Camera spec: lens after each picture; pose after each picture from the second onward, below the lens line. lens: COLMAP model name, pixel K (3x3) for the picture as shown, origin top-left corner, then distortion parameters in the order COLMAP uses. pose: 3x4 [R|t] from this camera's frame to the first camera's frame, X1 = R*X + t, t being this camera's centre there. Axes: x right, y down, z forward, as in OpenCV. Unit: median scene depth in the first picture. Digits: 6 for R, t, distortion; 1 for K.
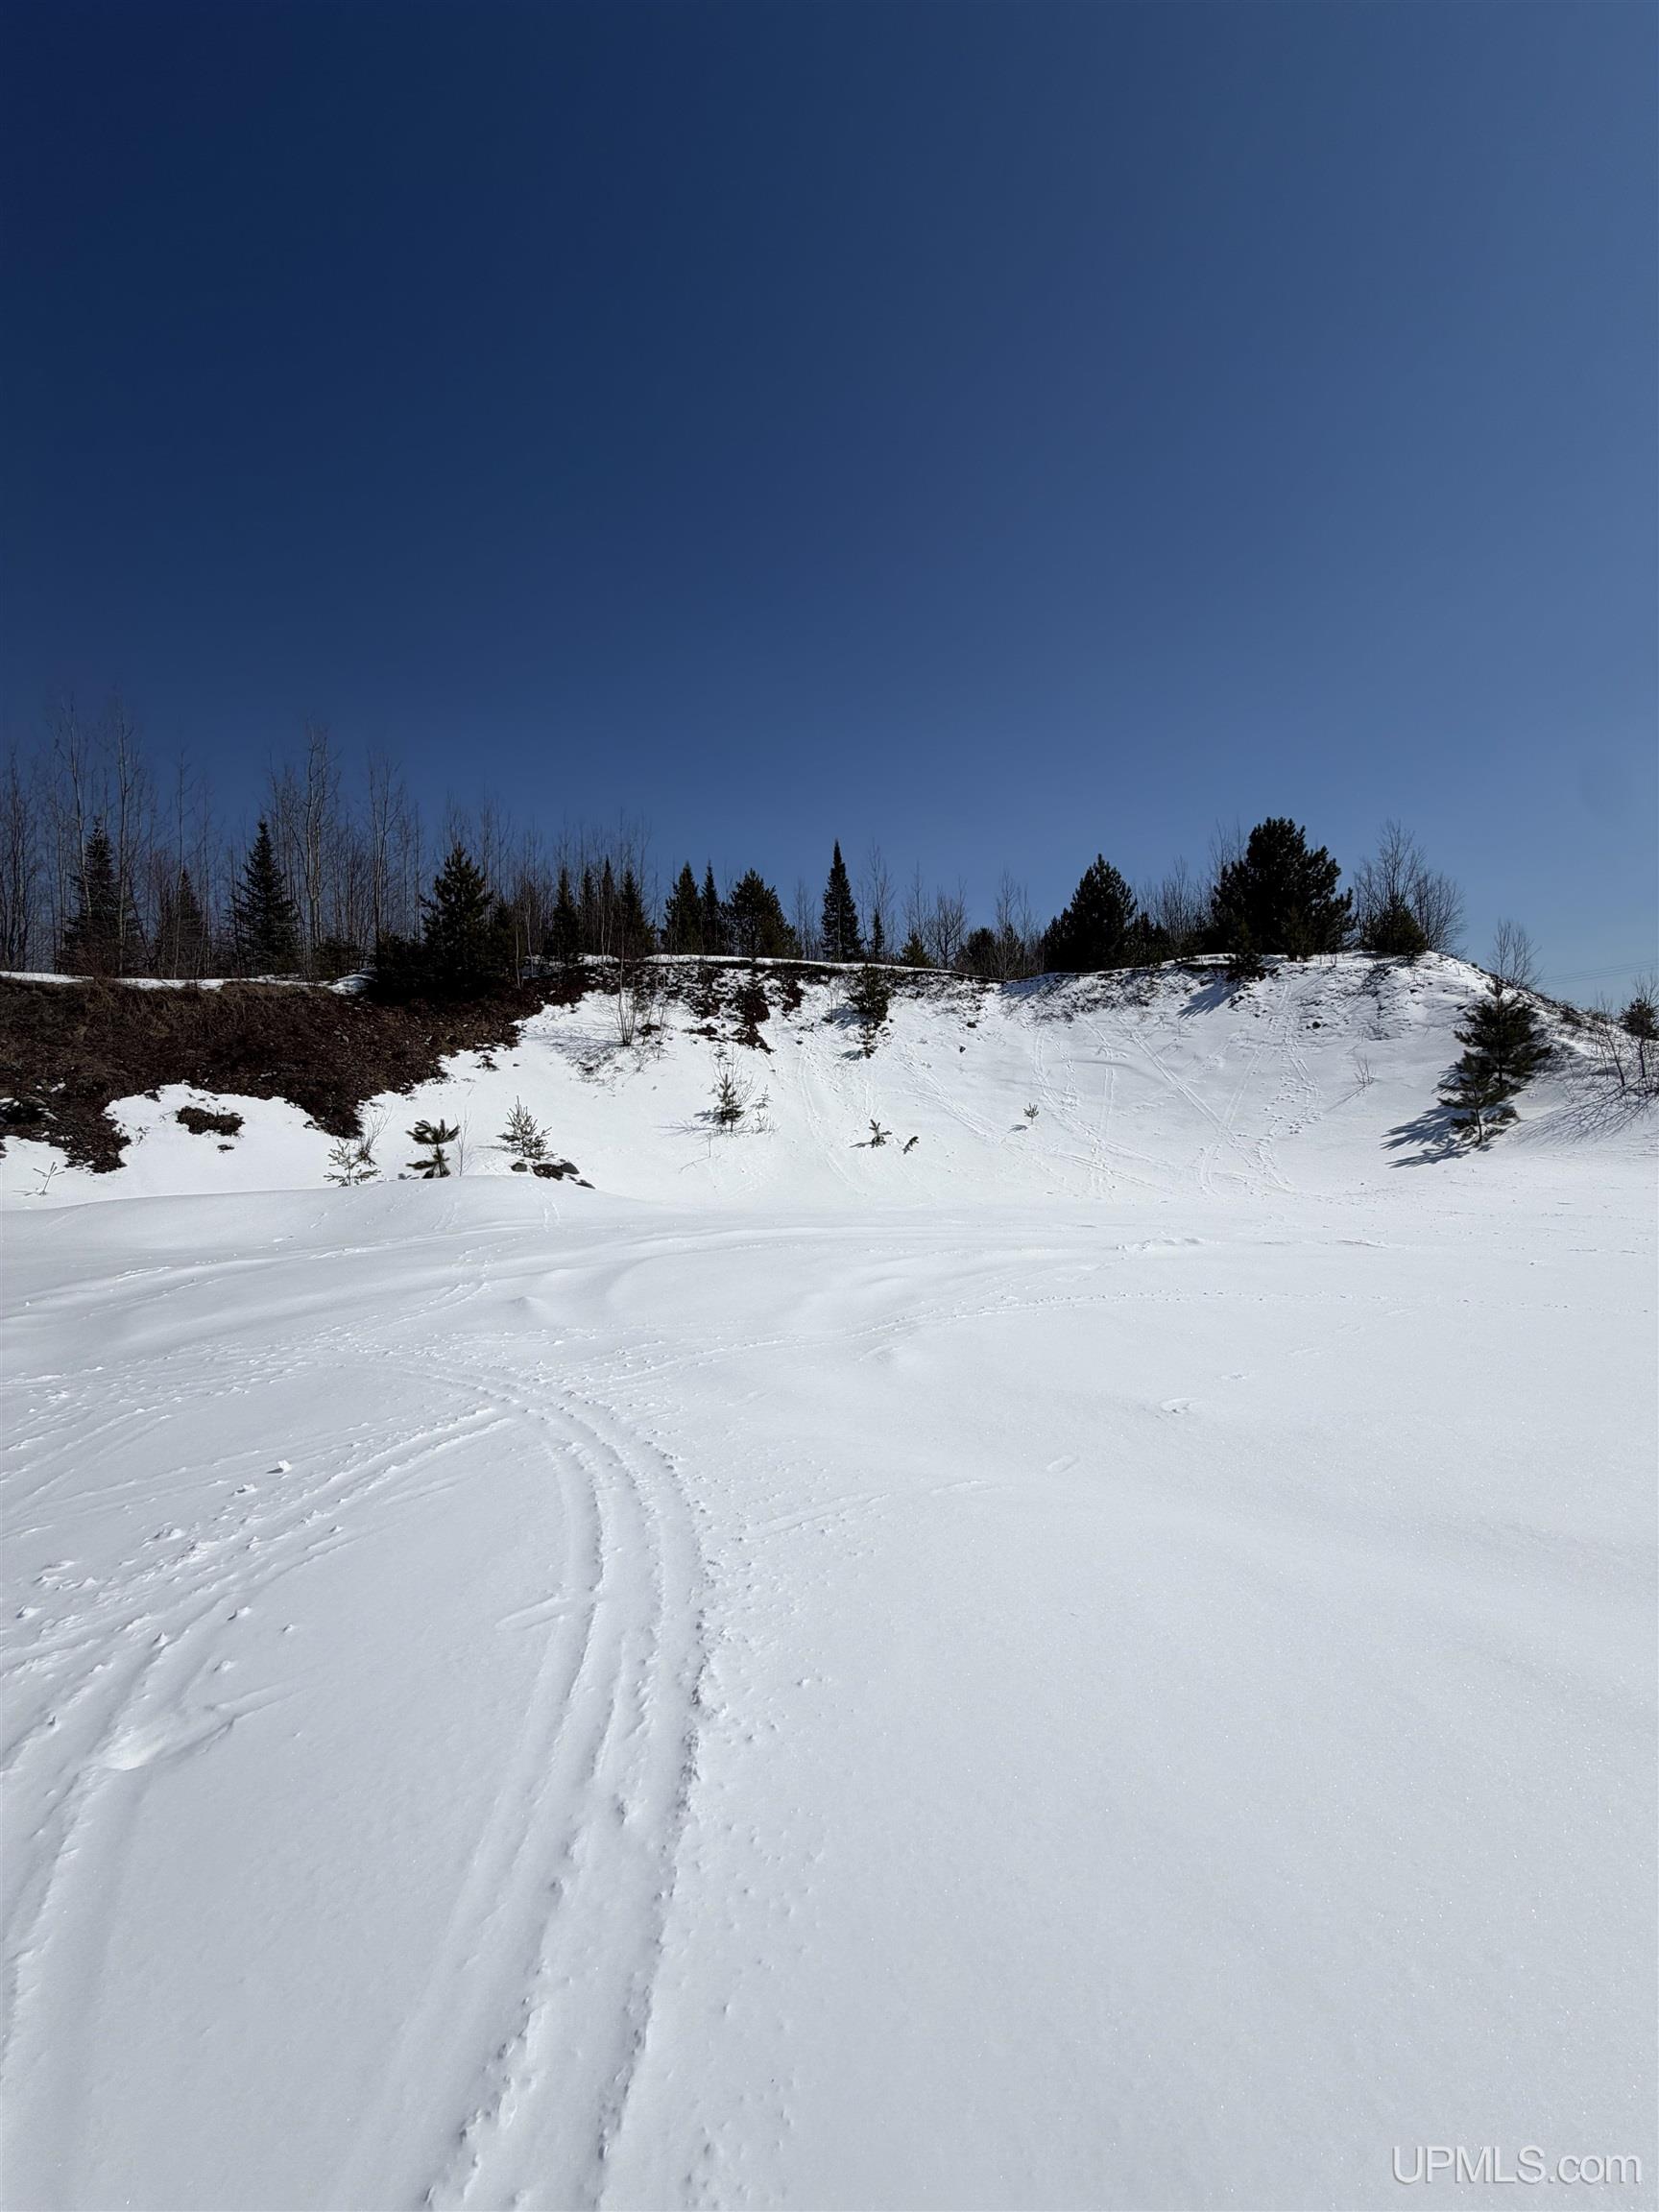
lens RADIAL K [[877.2, 0, 829.5], [0, 877.2, 1106.0], [0, 0, 1]] dist [-0.001870, 0.000449]
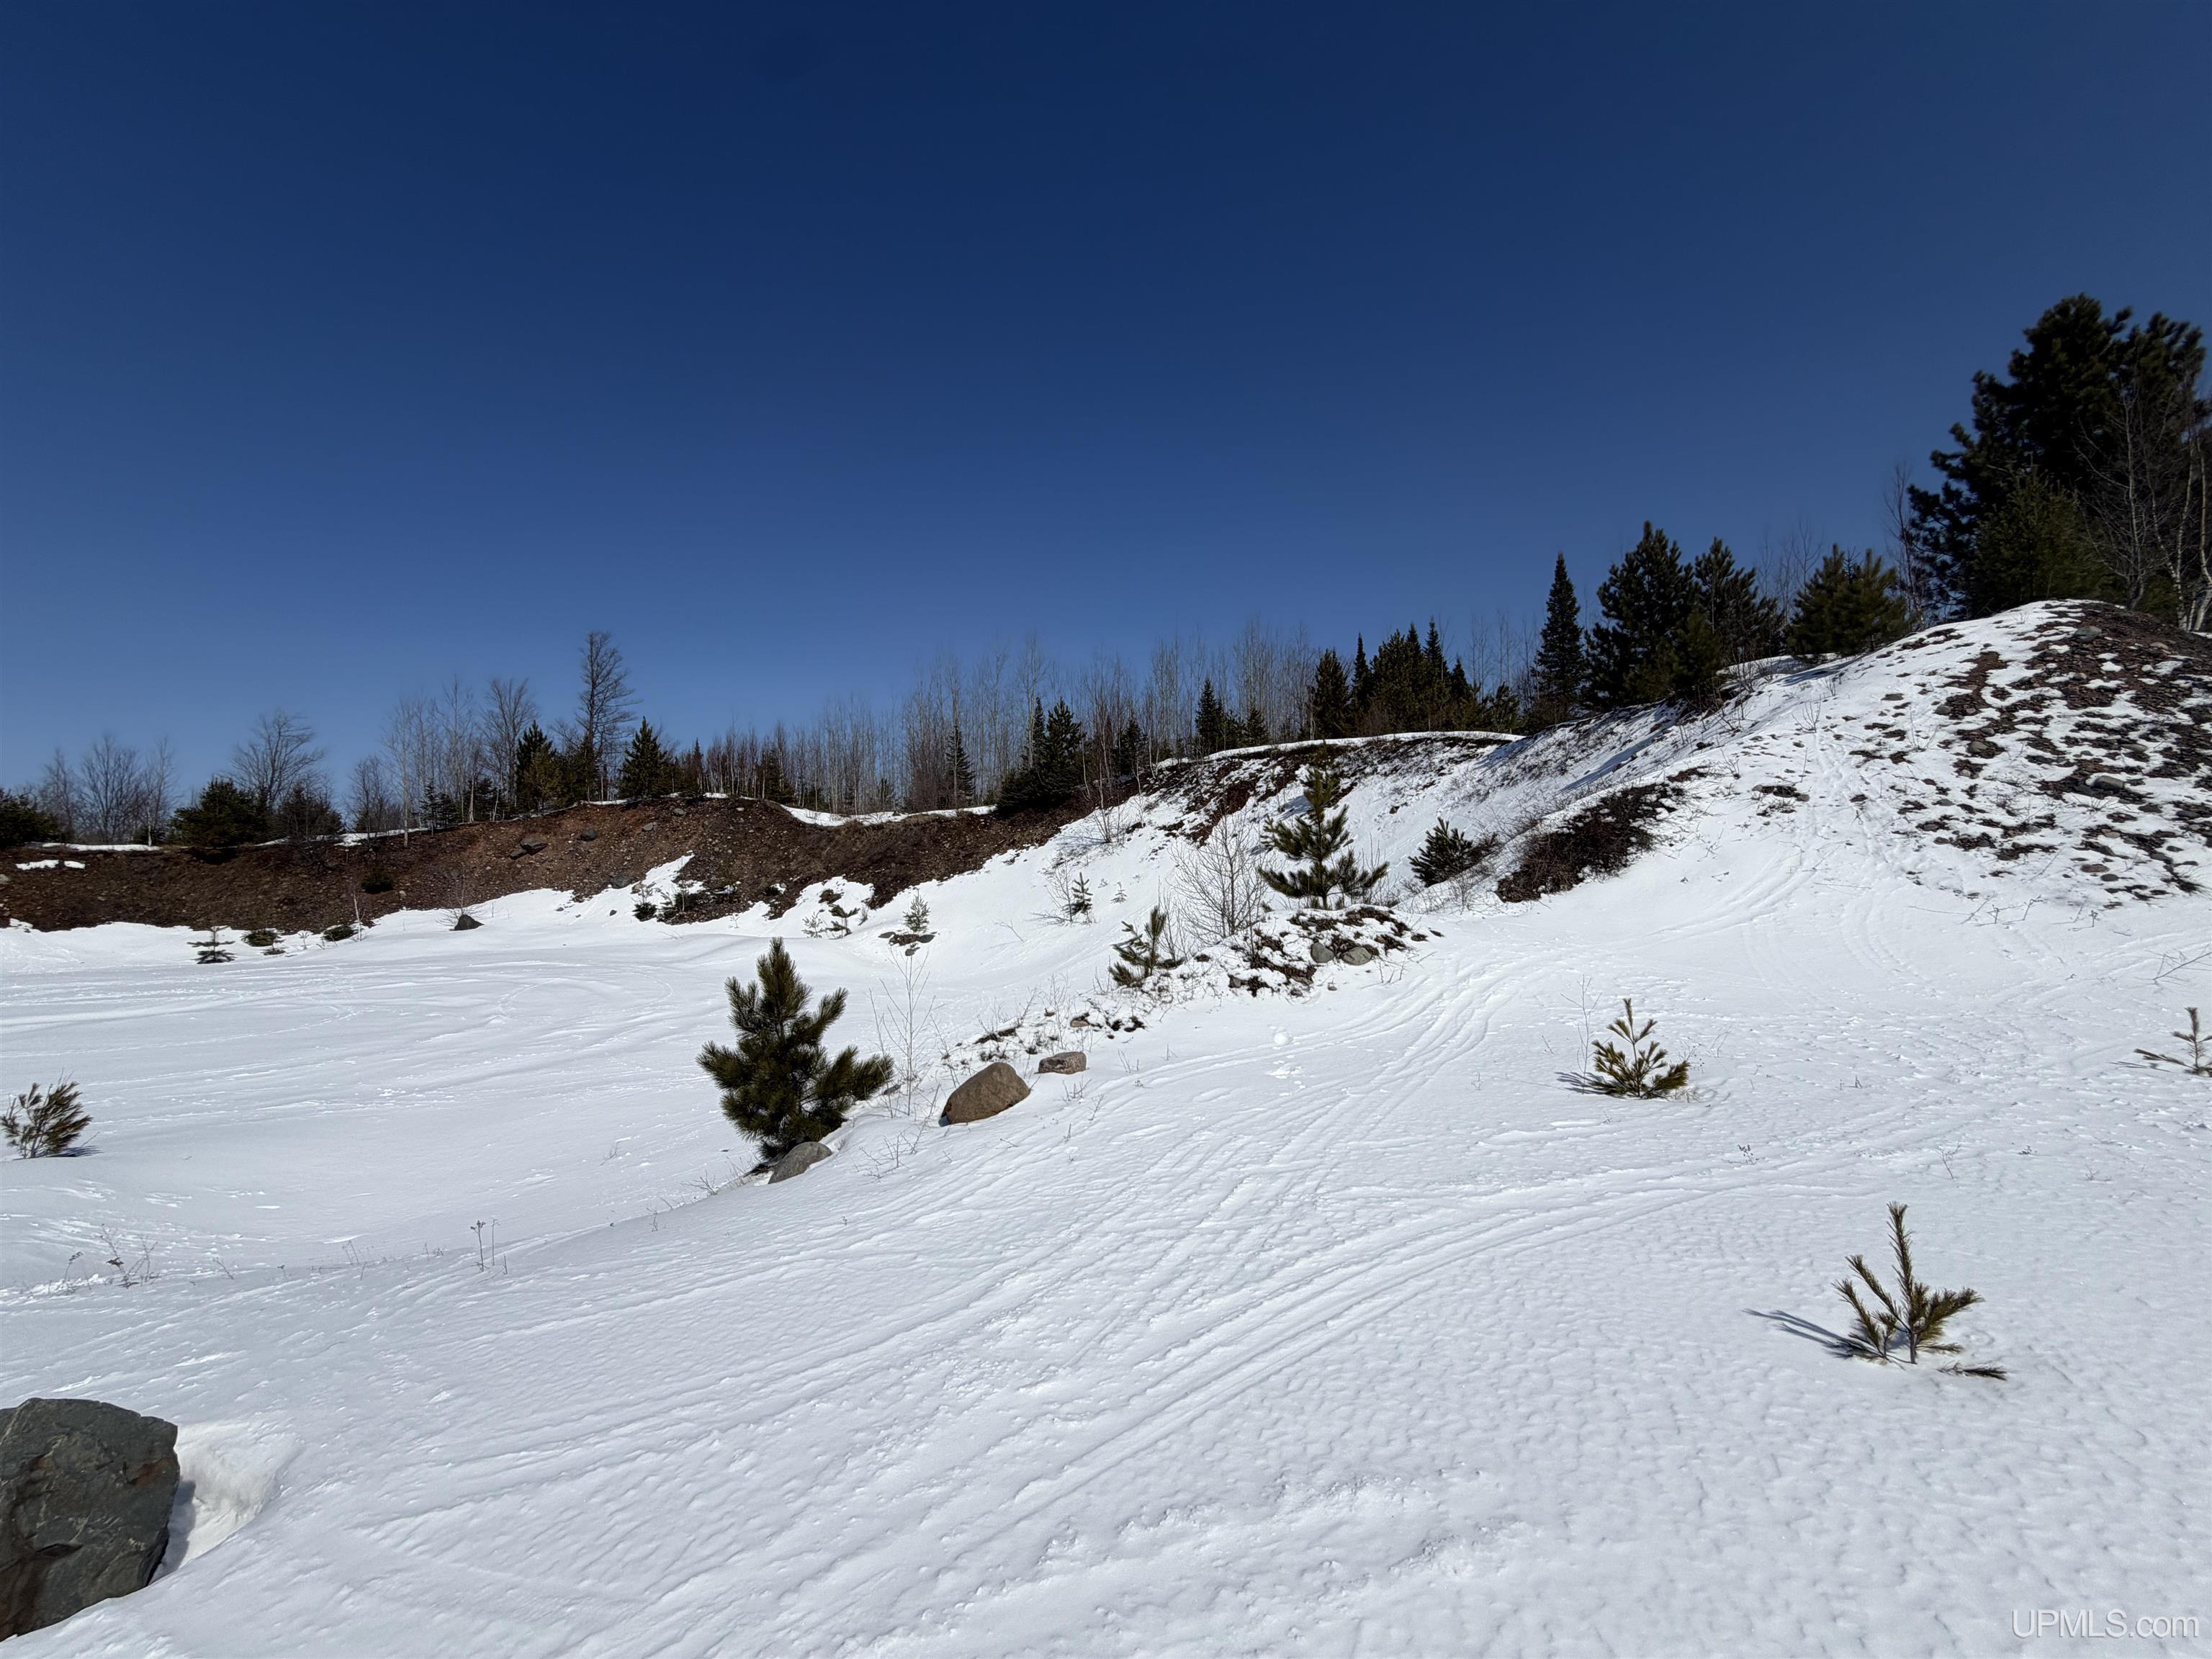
lens RADIAL K [[877.2, 0, 1100.9], [0, 877.2, 832.9], [0, 0, 1]] dist [-0.001870, 0.000449]
pose [[0.407943, -0.003071, -0.913002, 0.370478], [0.001162, 0.999995, -0.002845, -0.033093], [0.913007, 0.000100, 0.407945, 0.202919]]
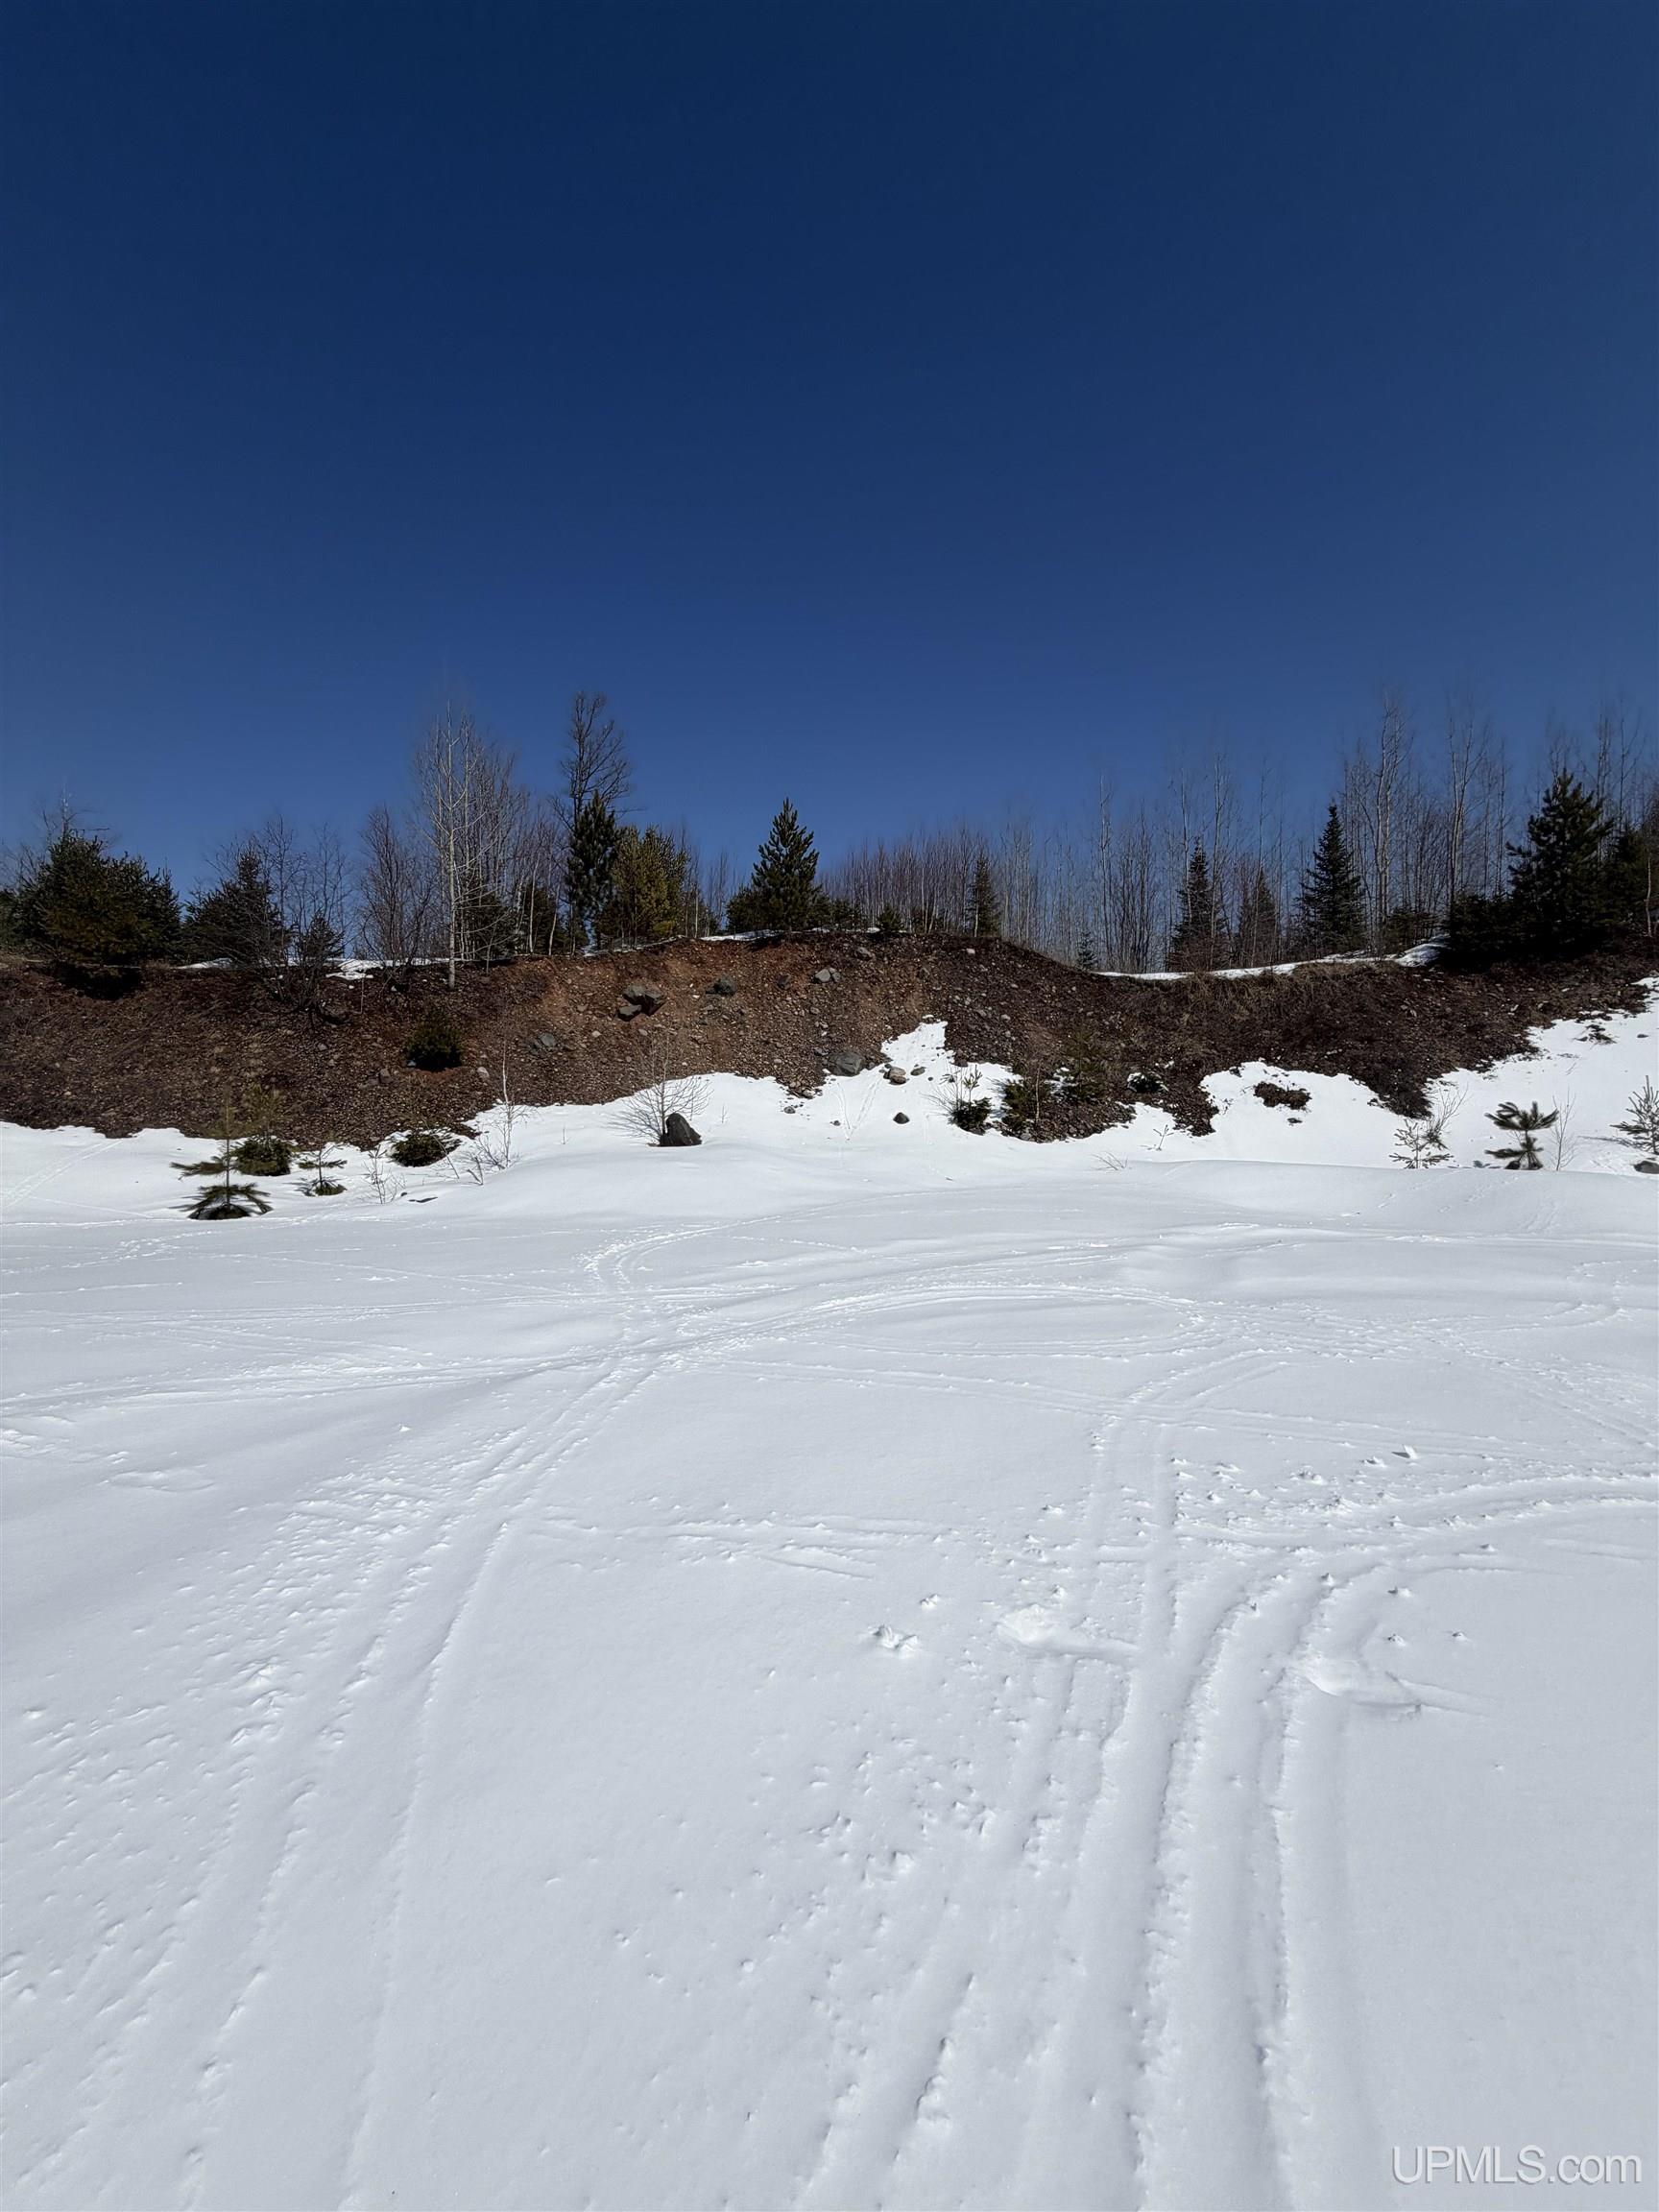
lens RADIAL K [[877.2, 0, 829.5], [0, 877.2, 1106.0], [0, 0, 1]] dist [-0.001870, 0.000449]
pose [[0.470803, 0.041427, -0.881265, -0.012449], [-0.018735, 0.999141, 0.036959, 0.000438], [0.882039, -0.000890, 0.471175, -0.003748]]
